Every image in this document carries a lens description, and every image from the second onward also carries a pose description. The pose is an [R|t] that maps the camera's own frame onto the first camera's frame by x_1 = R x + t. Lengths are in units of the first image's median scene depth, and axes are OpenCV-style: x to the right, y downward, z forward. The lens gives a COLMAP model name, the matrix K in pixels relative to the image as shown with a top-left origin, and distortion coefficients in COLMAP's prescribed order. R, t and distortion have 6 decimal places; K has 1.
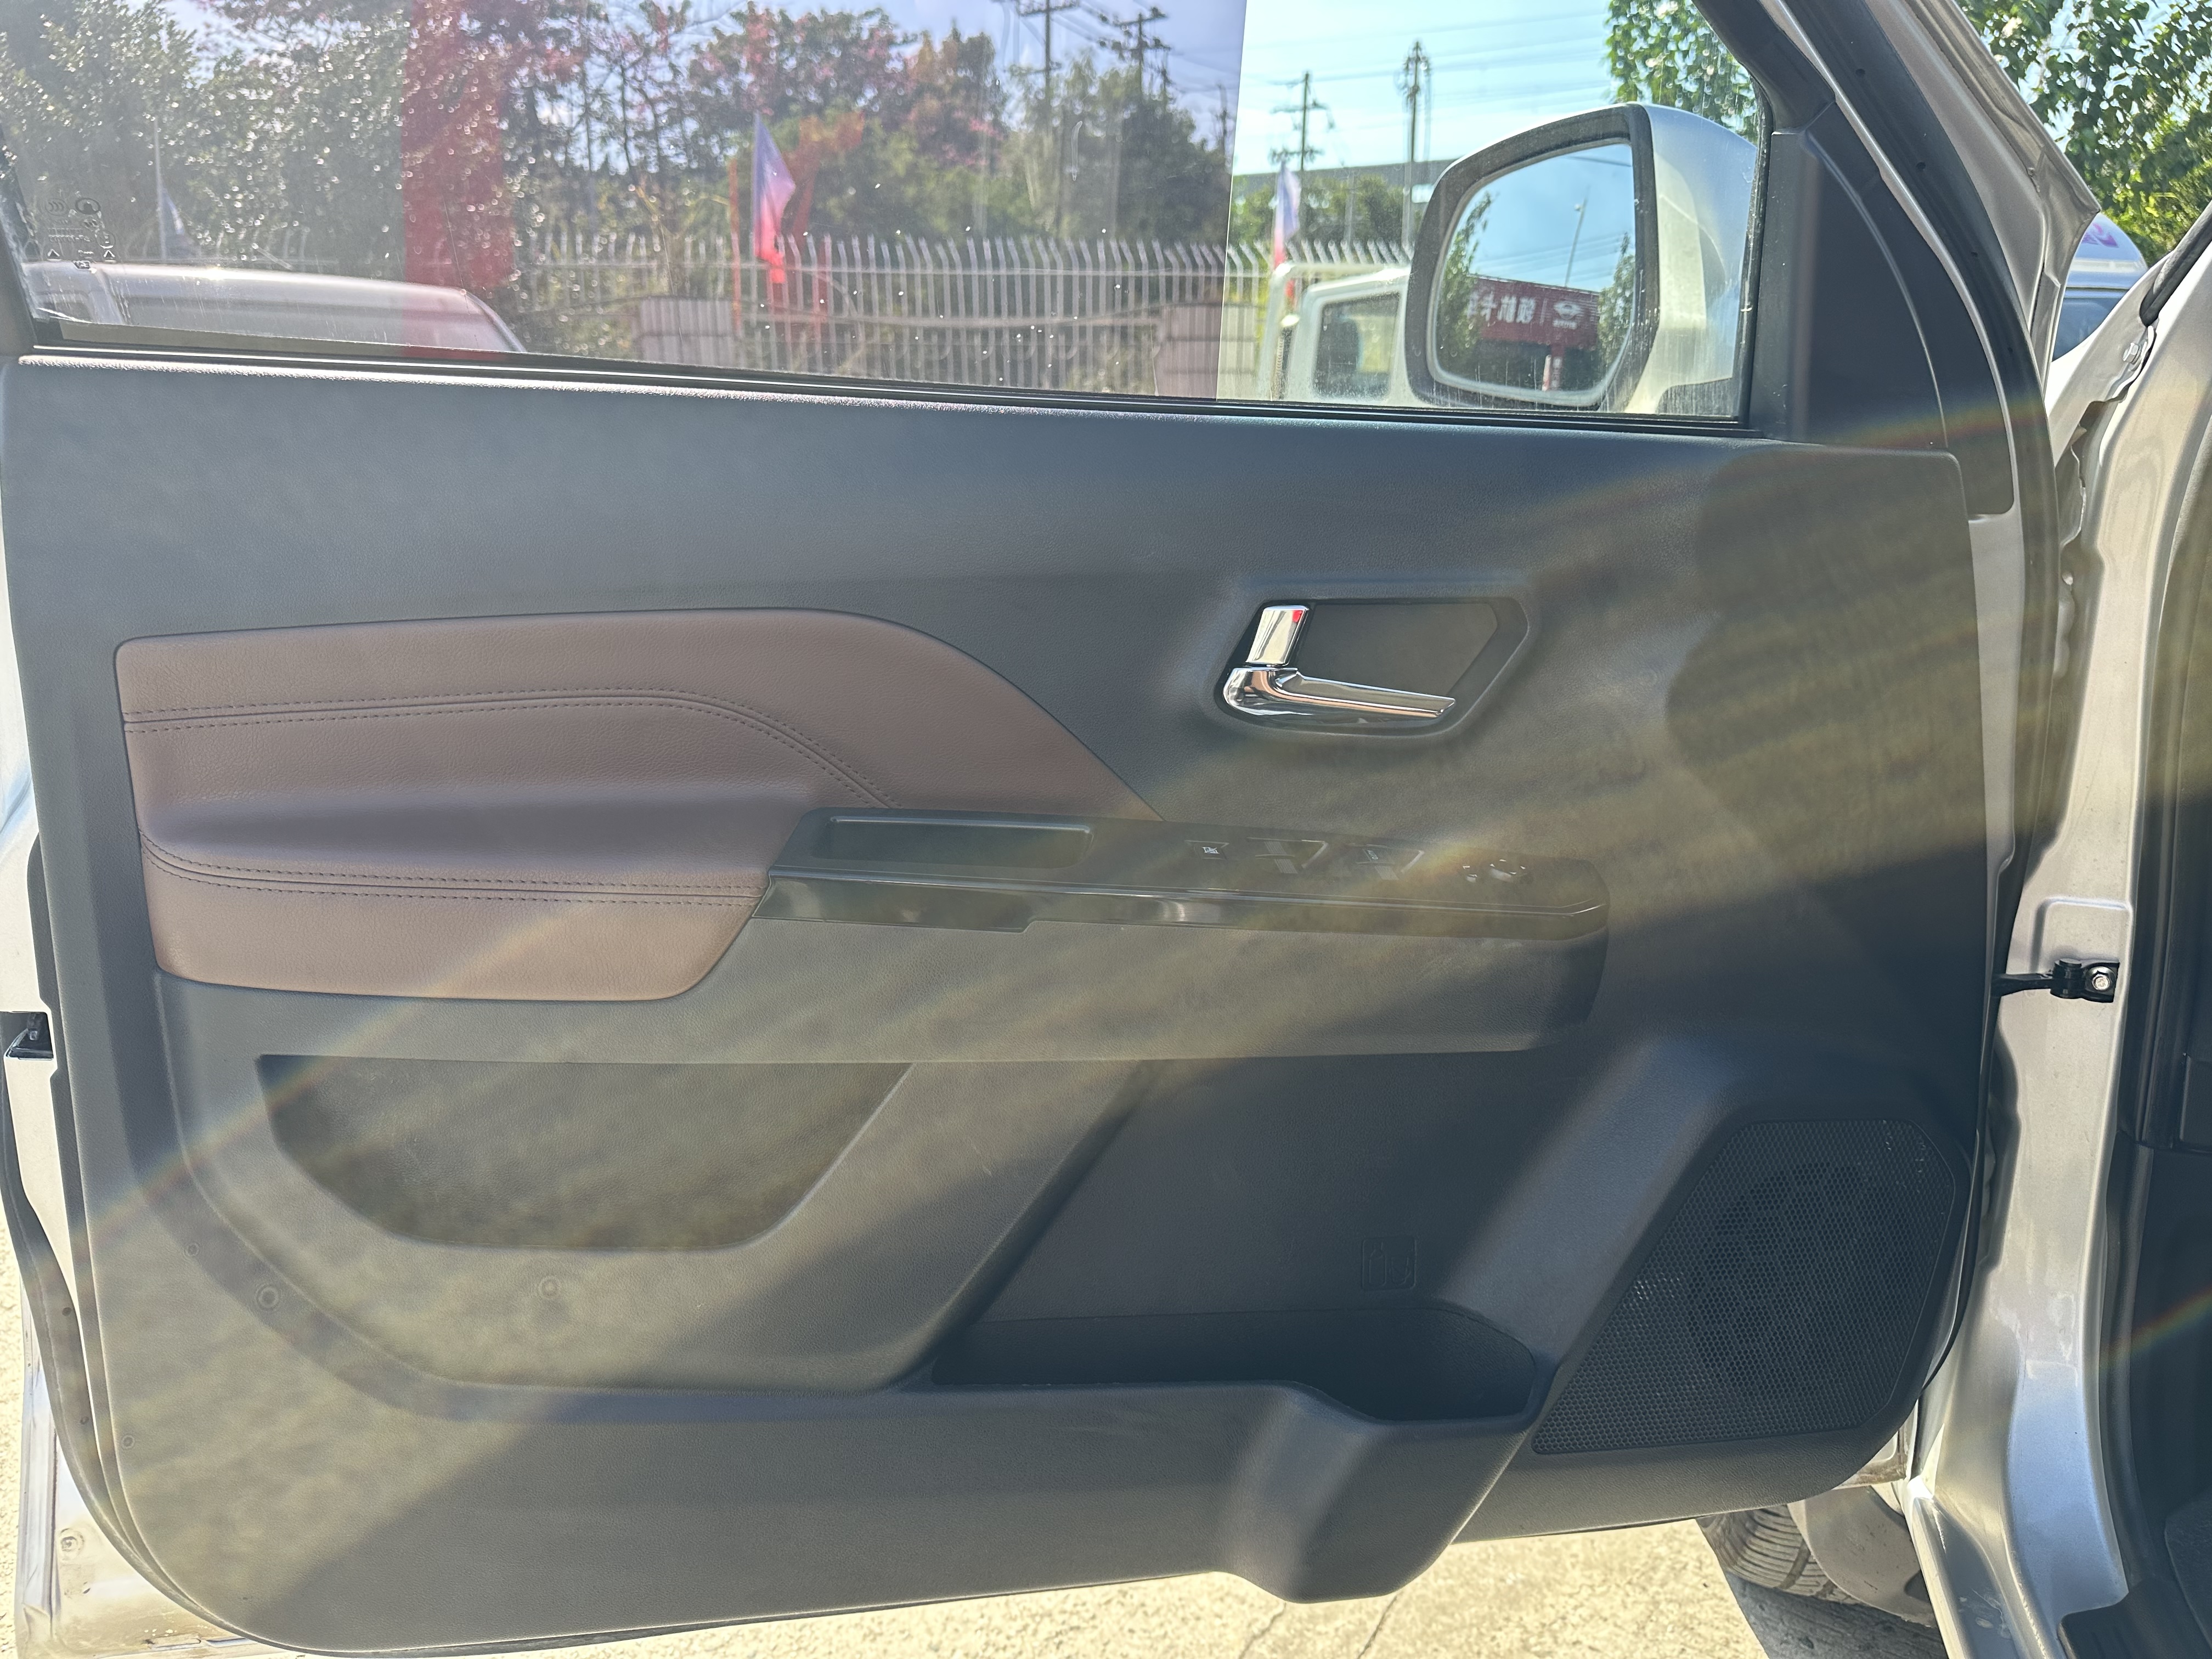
lens RADIAL K [[1580.5, 0, 1119.6], [0, 1580.5, 837.9], [0, 0, 1]] dist [0.008139, -0.021243]
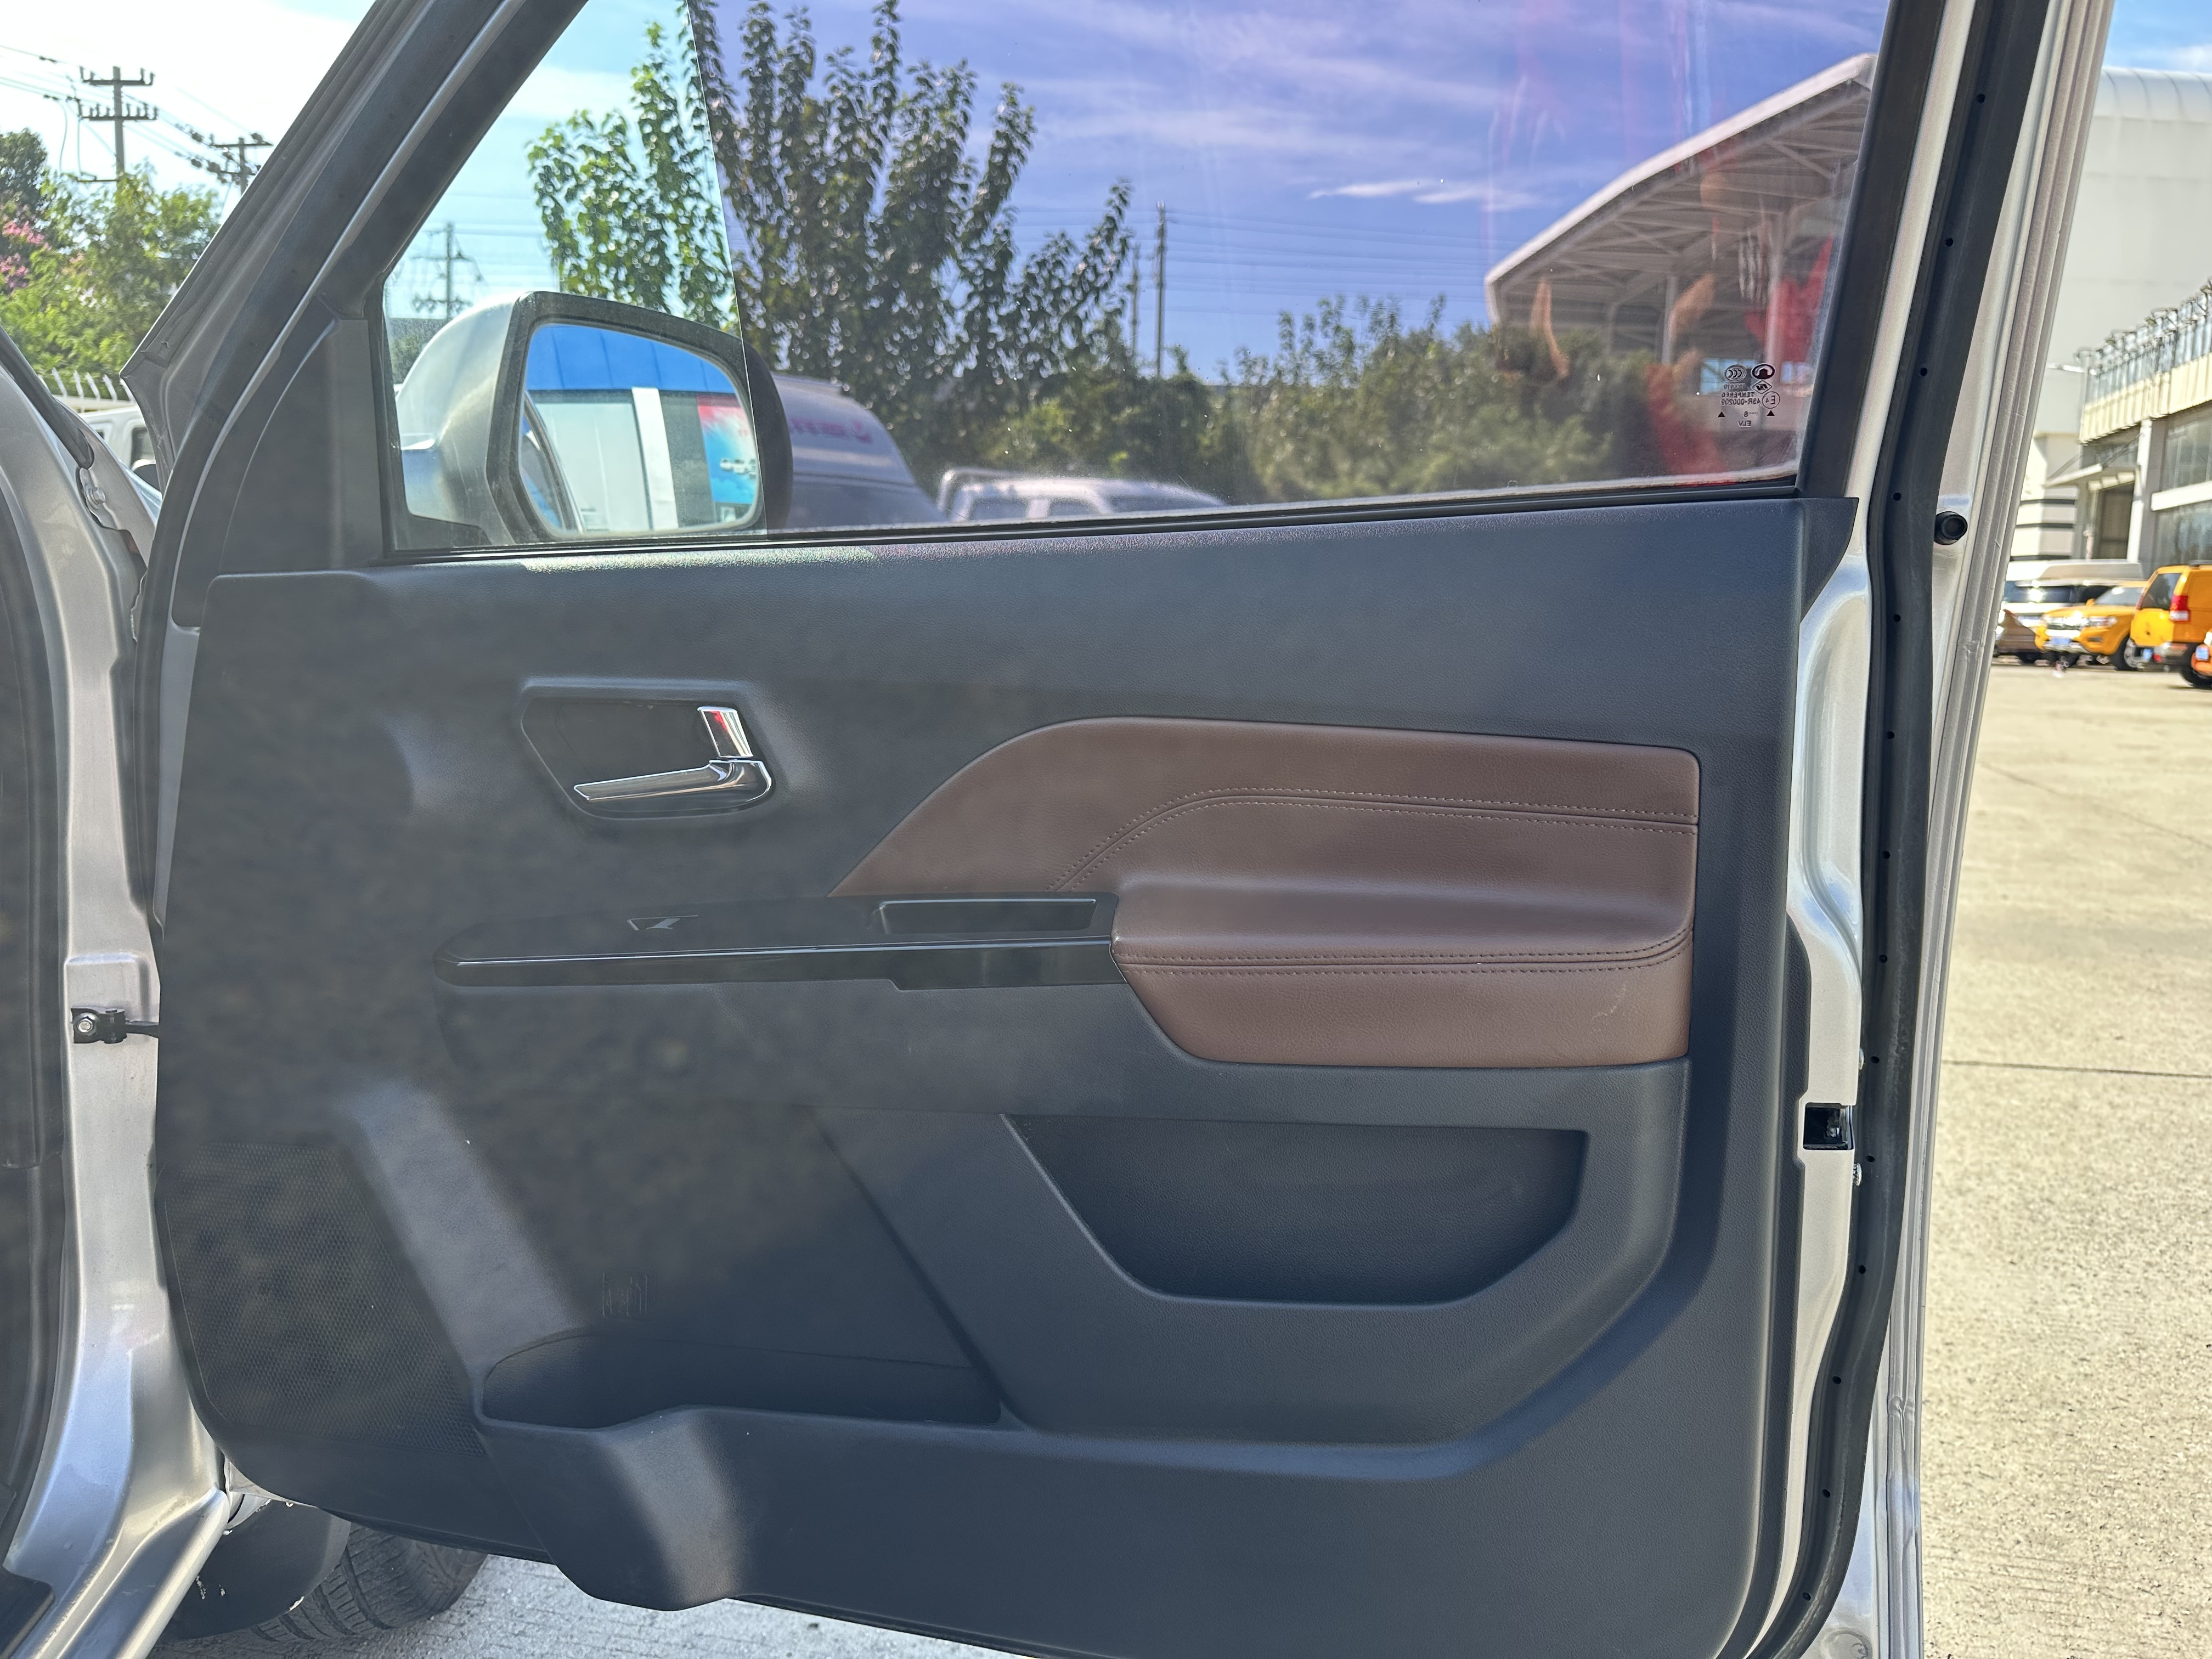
lens RADIAL K [[1580.5, 0, 1119.6], [0, 1580.5, 837.9], [0, 0, 1]] dist [0.008139, -0.021243]
pose [[0.891608, -0.038039, 0.451208, 0.086521], [0.081836, 0.993593, -0.077948, 0.006366], [-0.445352, 0.106424, 0.889008, -0.027079]]
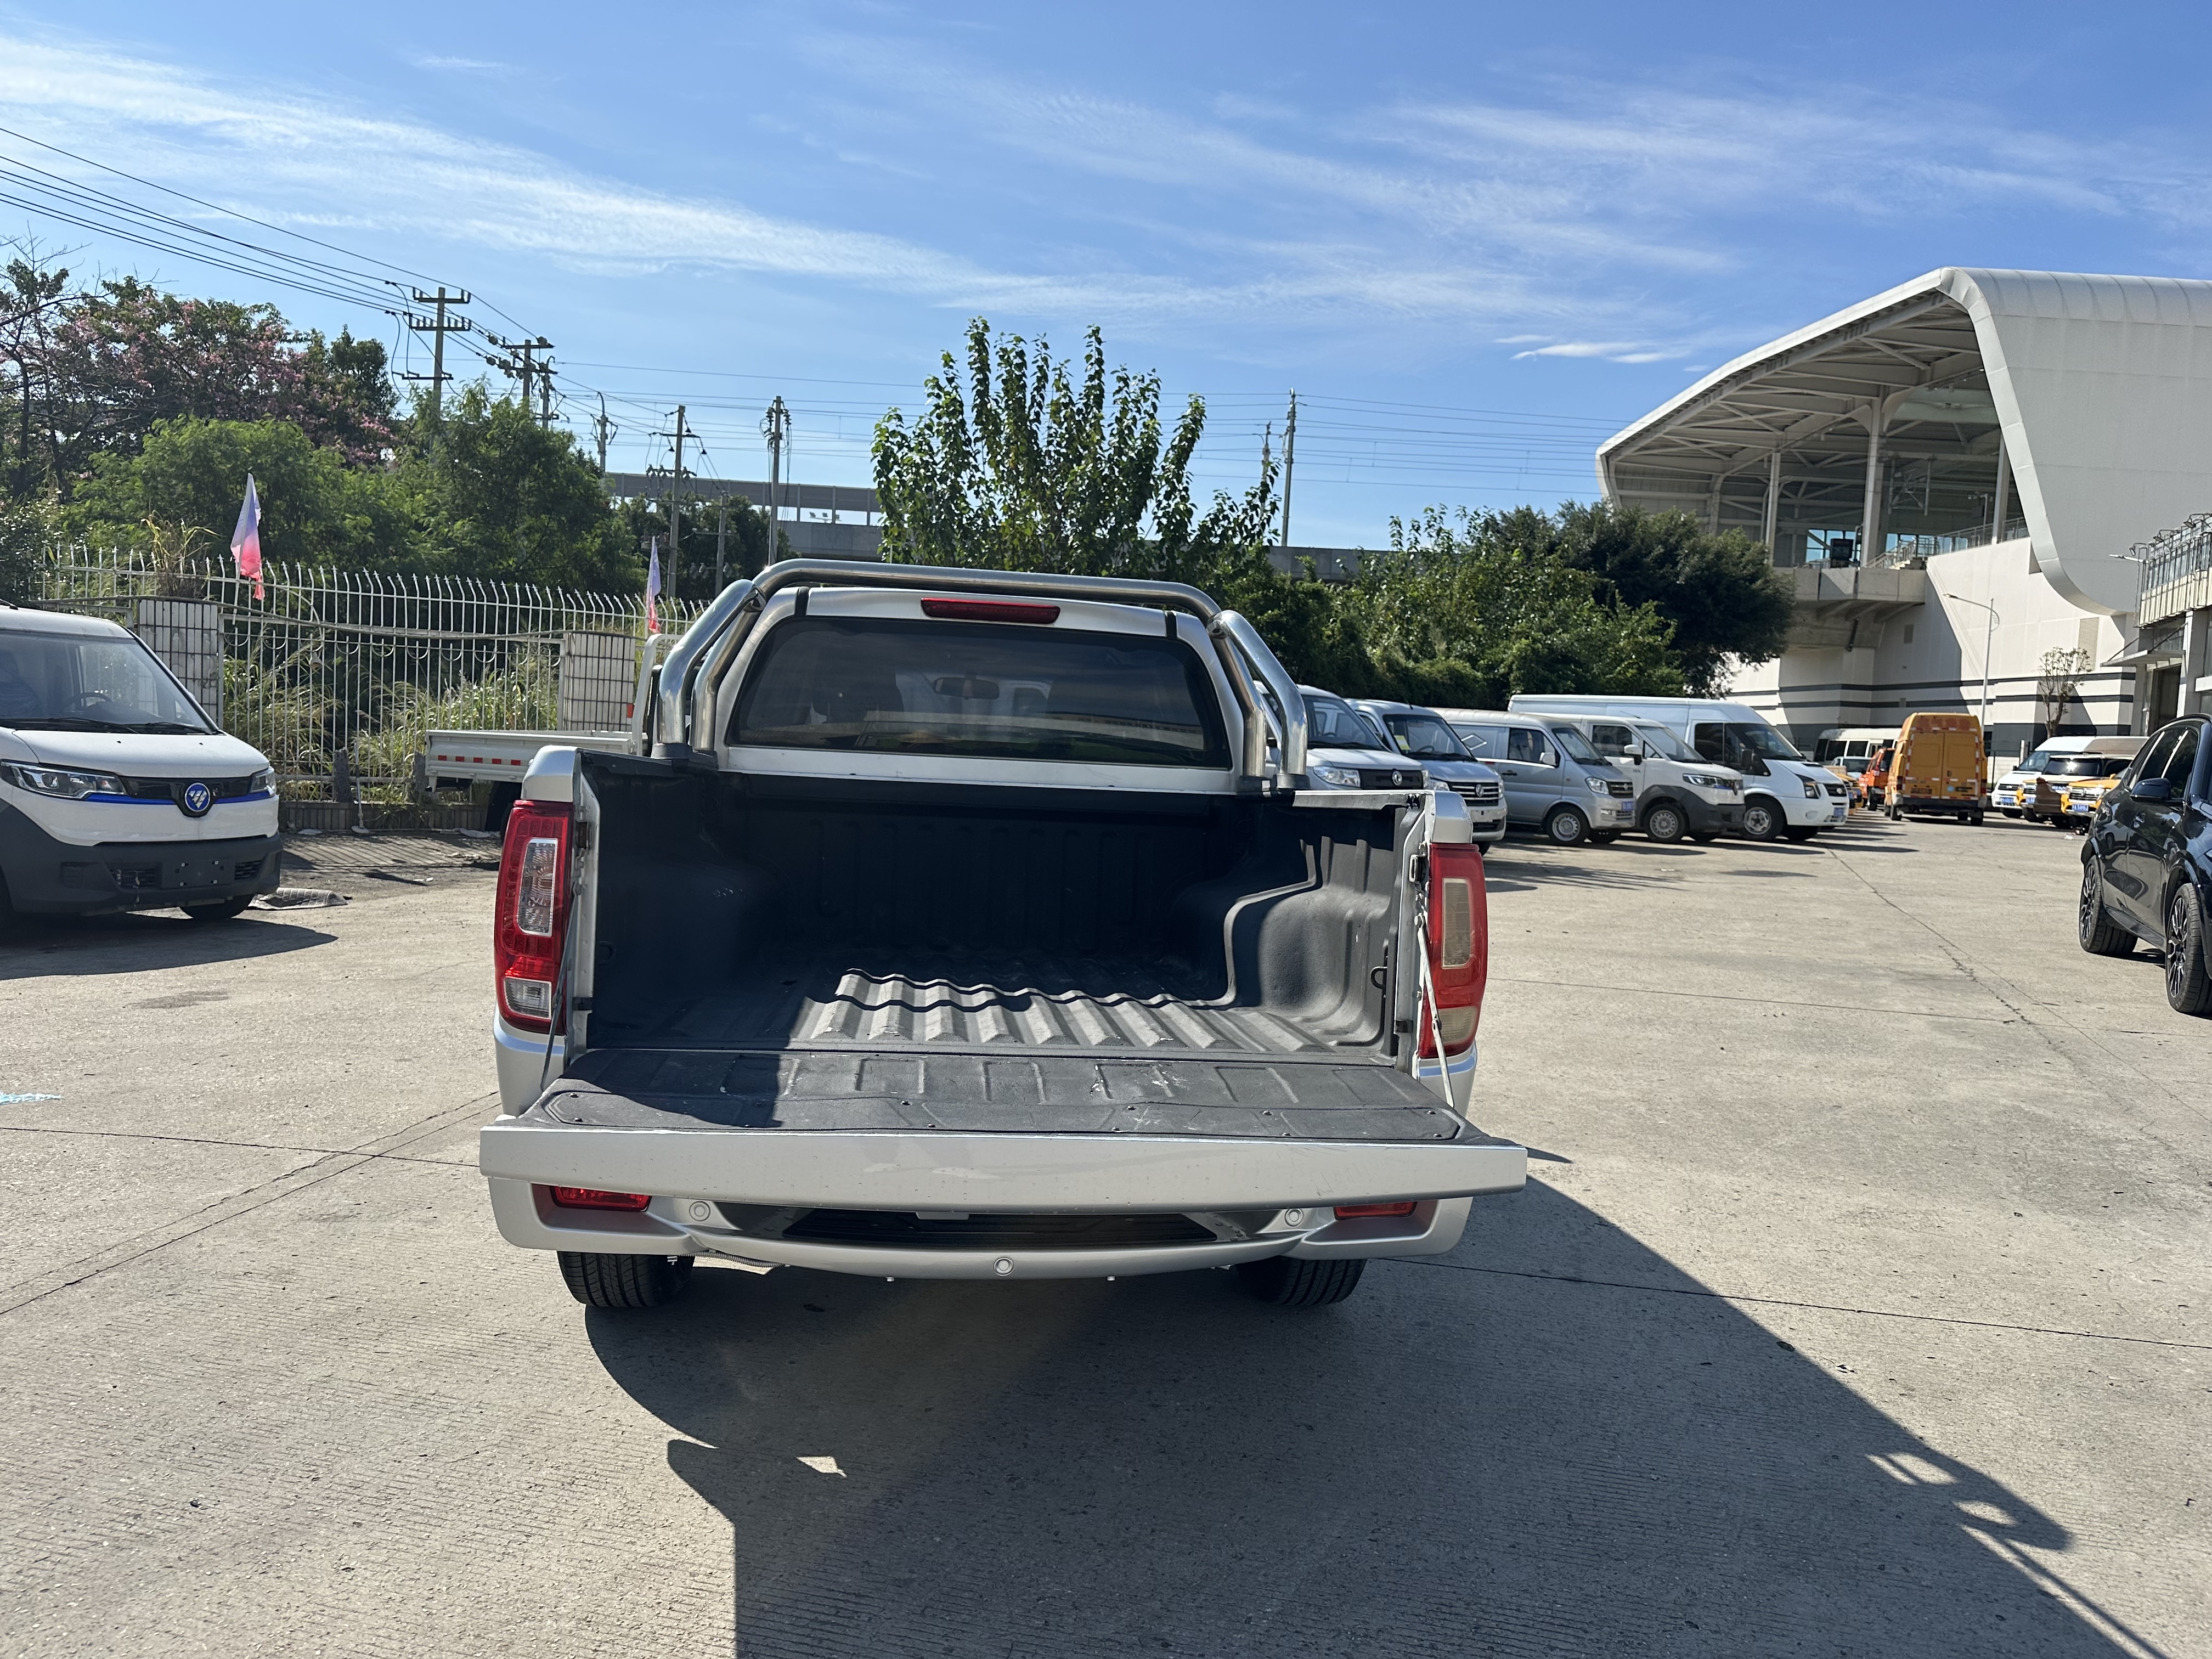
lens RADIAL K [[1532.9, 0, 1107.2], [0, 1532.9, 828.8], [0, 0, 1]] dist [0.042508, -0.052000]
pose [[0.925303, 0.033892, 0.377712, -0.019278], [0.033417, 0.984837, -0.170234, 0.042555], [-0.377754, 0.170140, 0.910140, -0.203365]]
